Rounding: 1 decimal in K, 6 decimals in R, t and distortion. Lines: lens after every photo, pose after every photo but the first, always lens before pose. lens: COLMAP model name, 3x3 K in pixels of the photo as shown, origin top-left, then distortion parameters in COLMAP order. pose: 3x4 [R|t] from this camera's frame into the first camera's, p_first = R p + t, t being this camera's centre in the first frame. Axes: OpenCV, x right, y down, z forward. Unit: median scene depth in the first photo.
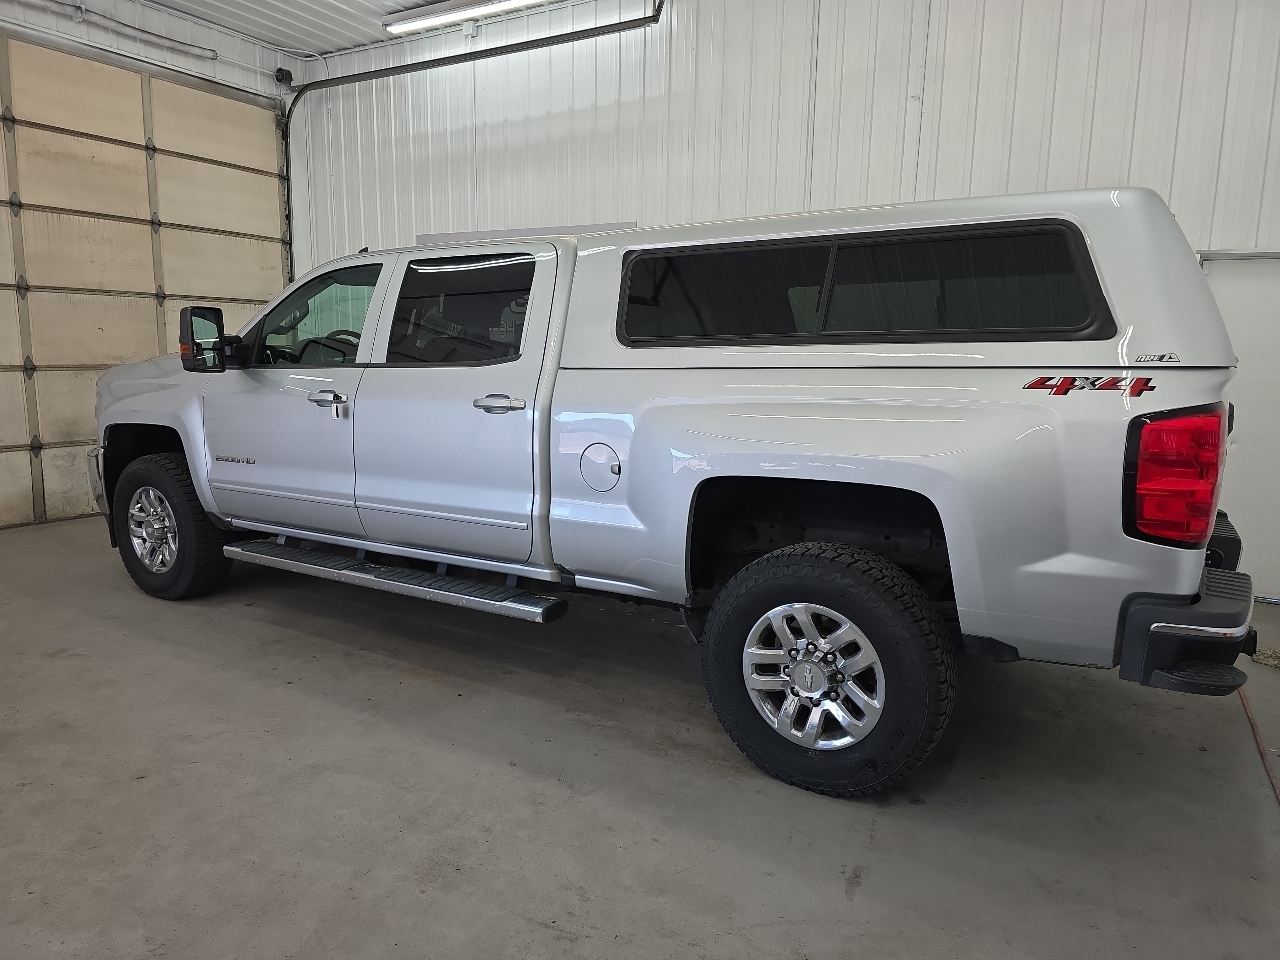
lens RADIAL K [[868.2, 0, 641.9], [0, 868.2, 485.6], [0, 0, 1]] dist [0.052887, -0.051208]
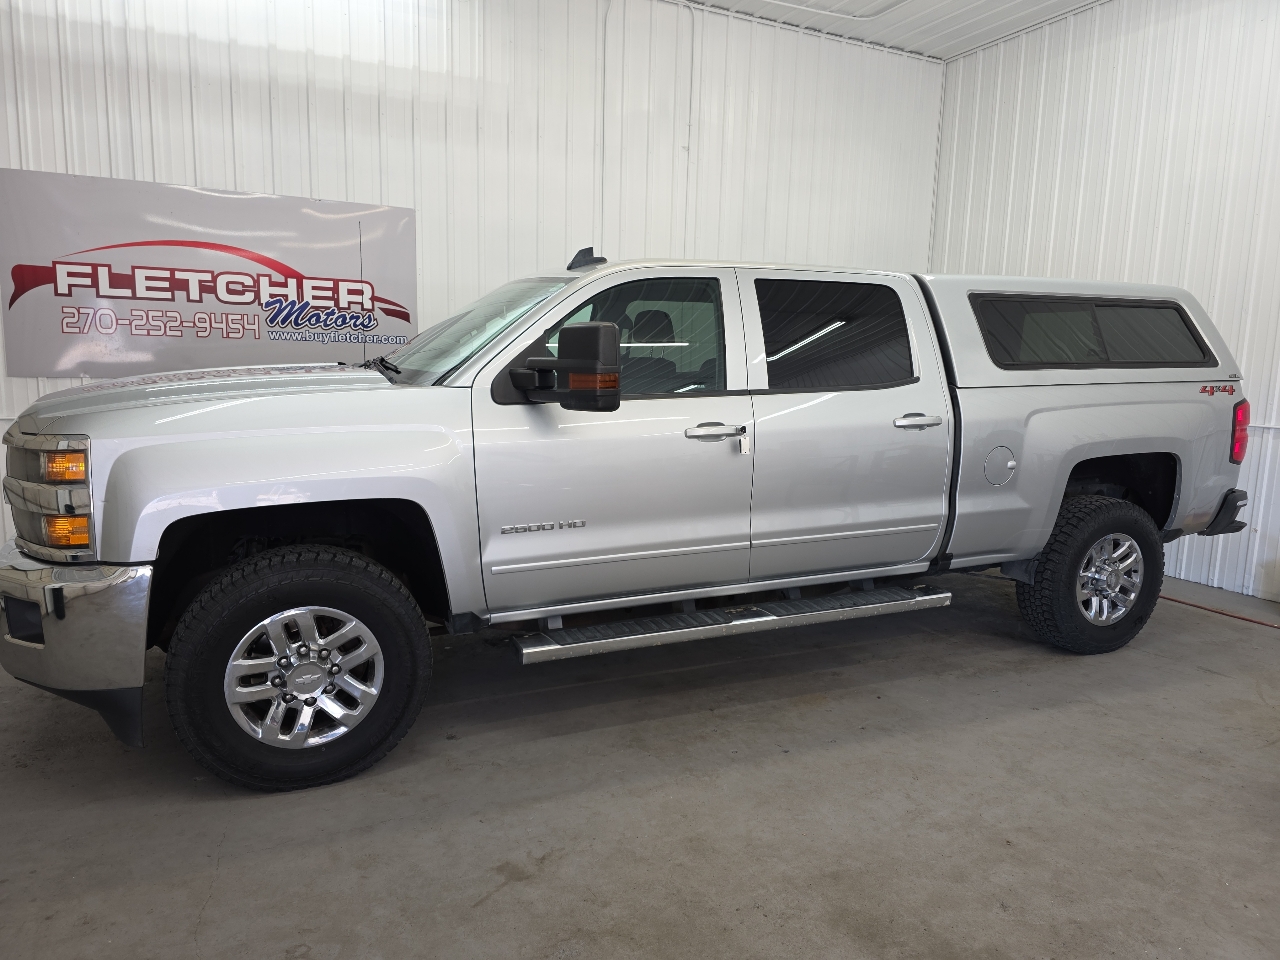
lens RADIAL K [[868.2, 0, 655.0], [0, 868.2, 488.1], [0, 0, 1]] dist [0.052887, -0.051208]
pose [[0.547462, -0.132322, 0.826303, -1.286713], [0.115451, 0.989920, 0.082033, -0.141270], [-0.828828, 0.050487, 0.557220, 0.659309]]
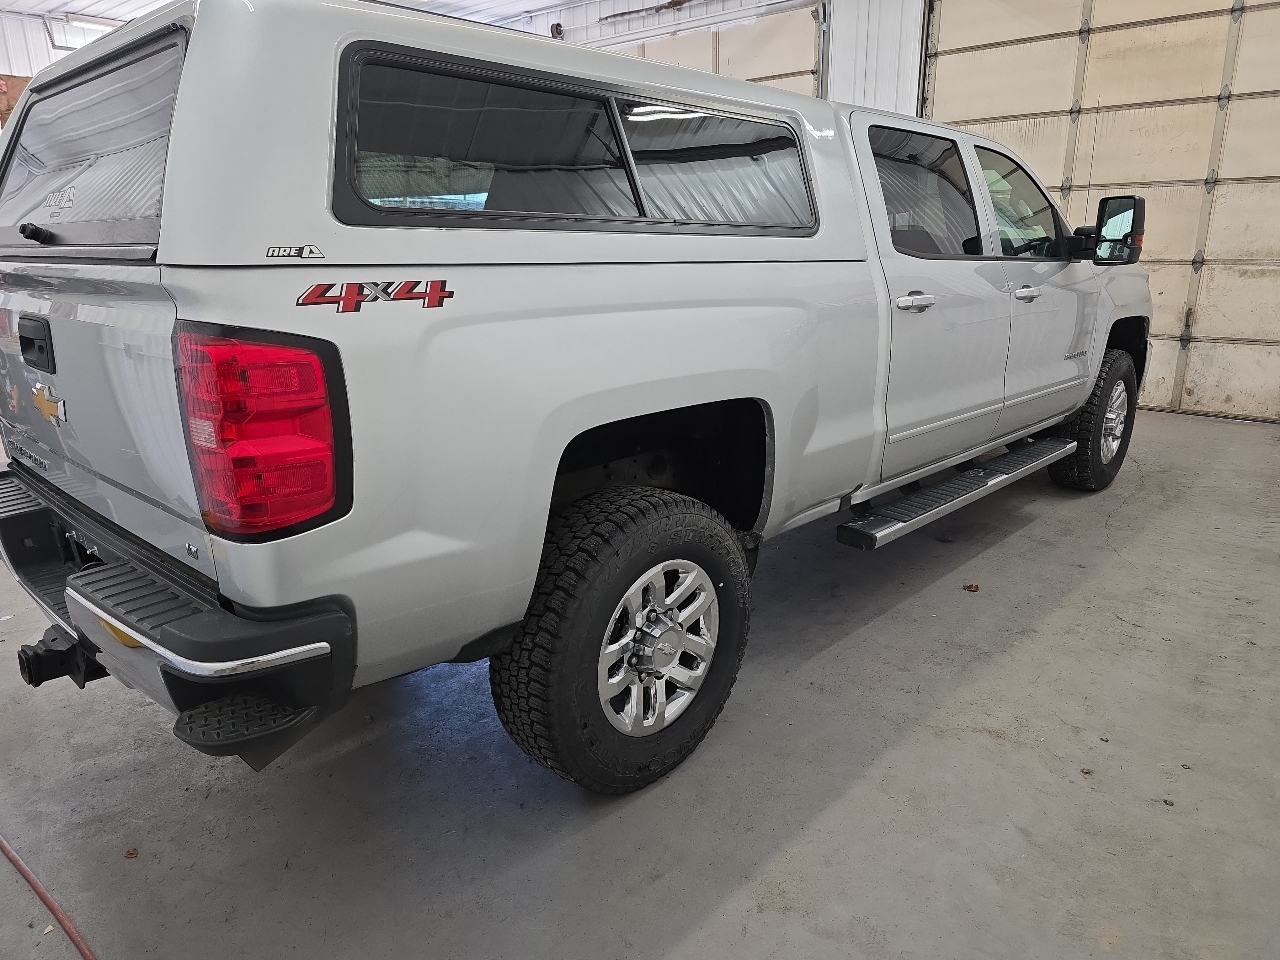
lens RADIAL K [[869.4, 0, 648.4], [0, 869.4, 484.8], [0, 0, 1]] dist [0.043089, -0.037309]
pose [[-0.182447, 0.254419, -0.949729, 1.085969], [-0.144432, 0.948527, 0.281843, -0.200910], [0.972550, 0.188593, -0.136309, 1.356192]]
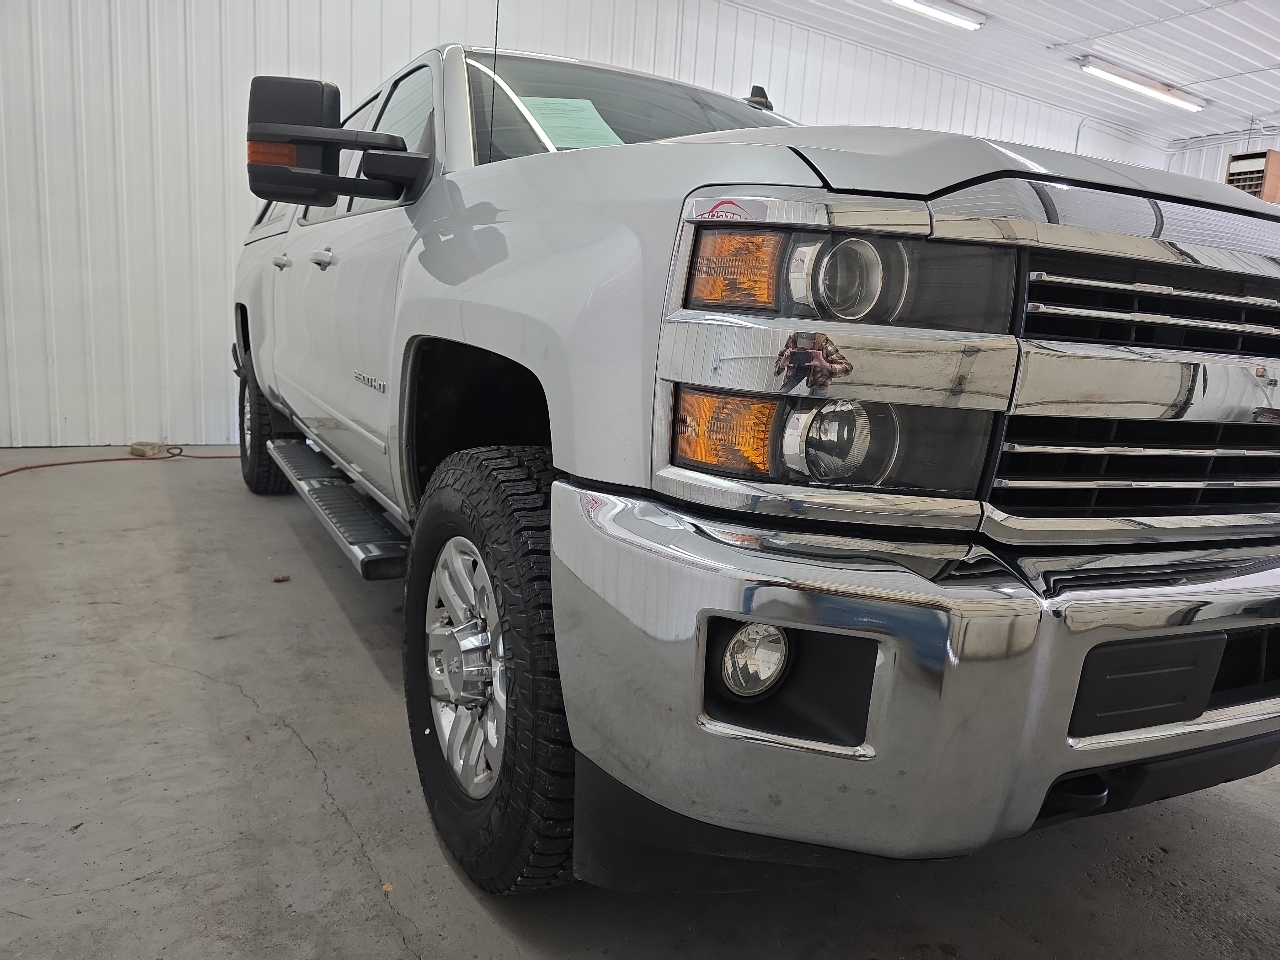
lens RADIAL K [[868.2, 0, 643.2], [0, 868.2, 473.5], [0, 0, 1]] dist [0.052887, -0.051208]
pose [[-0.877989, -0.150067, 0.454550, -0.777665], [-0.008939, 0.954562, 0.297877, -0.246720], [-0.478598, 0.257470, -0.839437, 2.229029]]
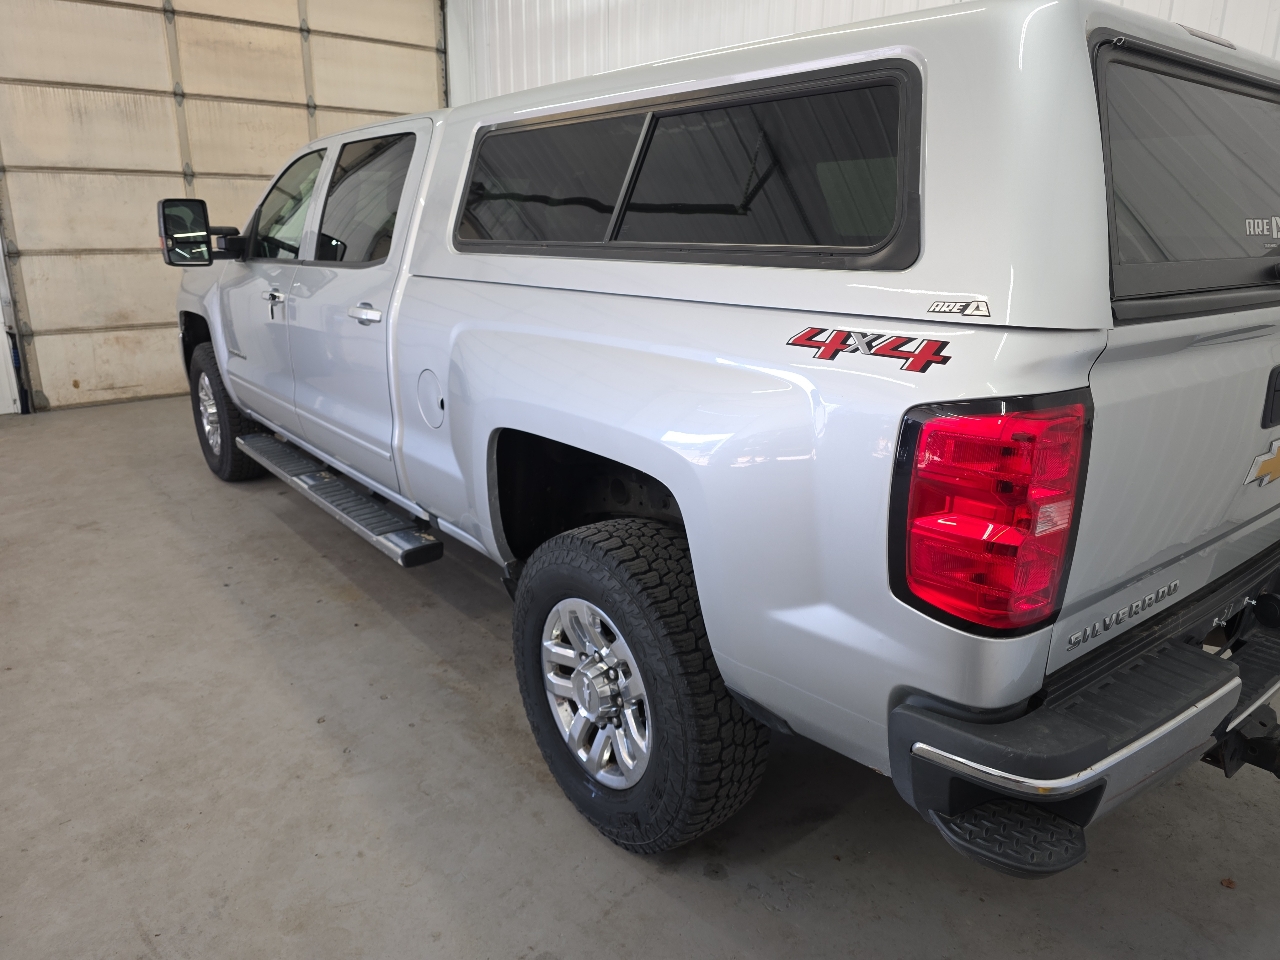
lens RADIAL K [[868.2, 0, 629.0], [0, 868.2, 470.6], [0, 0, 1]] dist [0.052887, -0.051208]
pose [[0.938729, 0.093555, -0.331716, 0.388552], [-0.051320, 0.989667, 0.133888, -0.070049], [0.340814, -0.108661, 0.933830, 0.253175]]
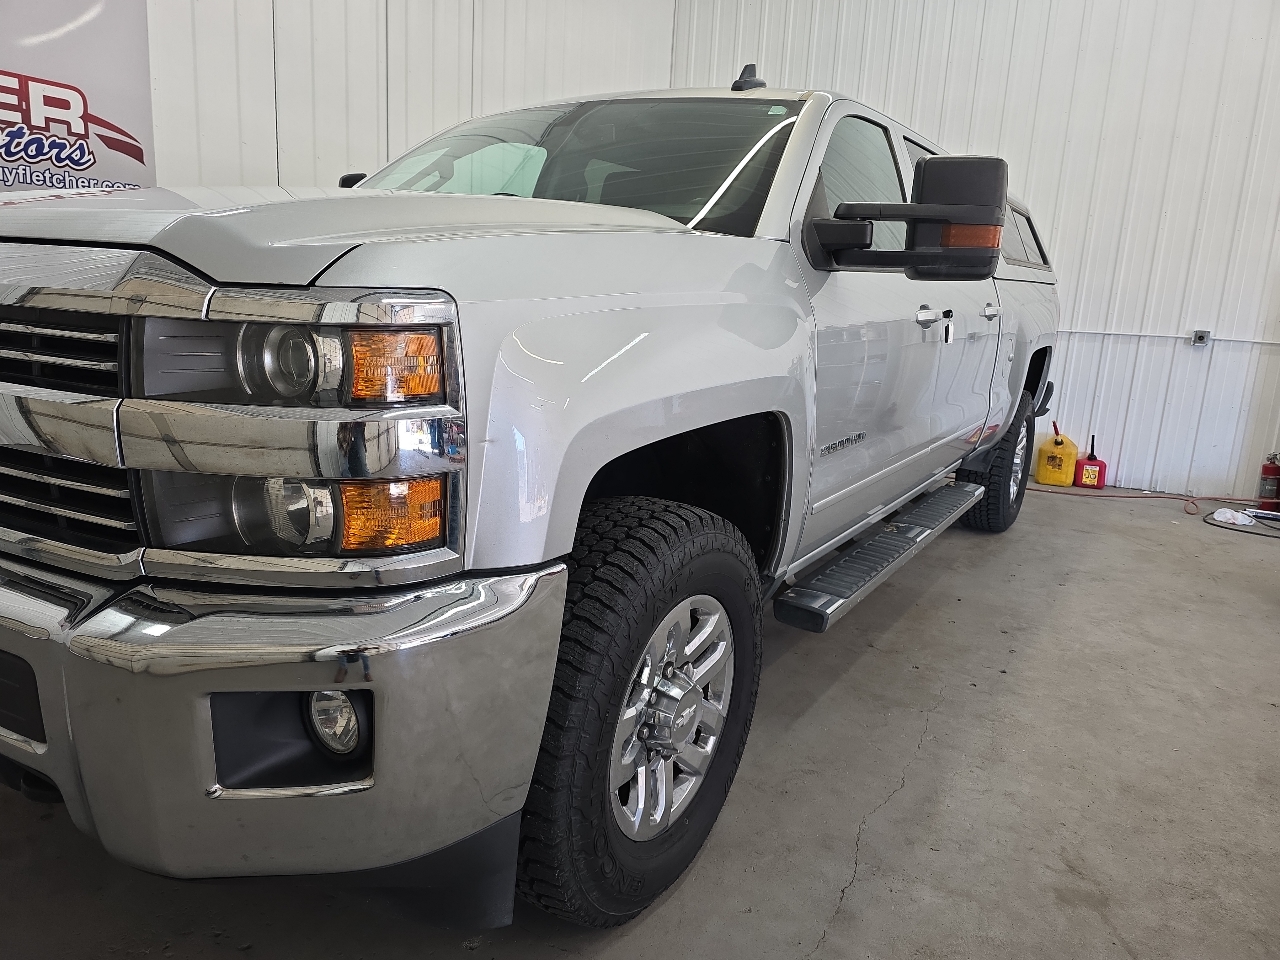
lens RADIAL K [[868.2, 0, 657.3], [0, 868.2, 474.1], [0, 0, 1]] dist [0.052887, -0.051208]
pose [[-0.009596, -0.218281, 0.975839, -1.260254], [0.101180, 0.970663, 0.218118, -0.177193], [-0.994822, 0.100829, 0.012771, 1.414040]]
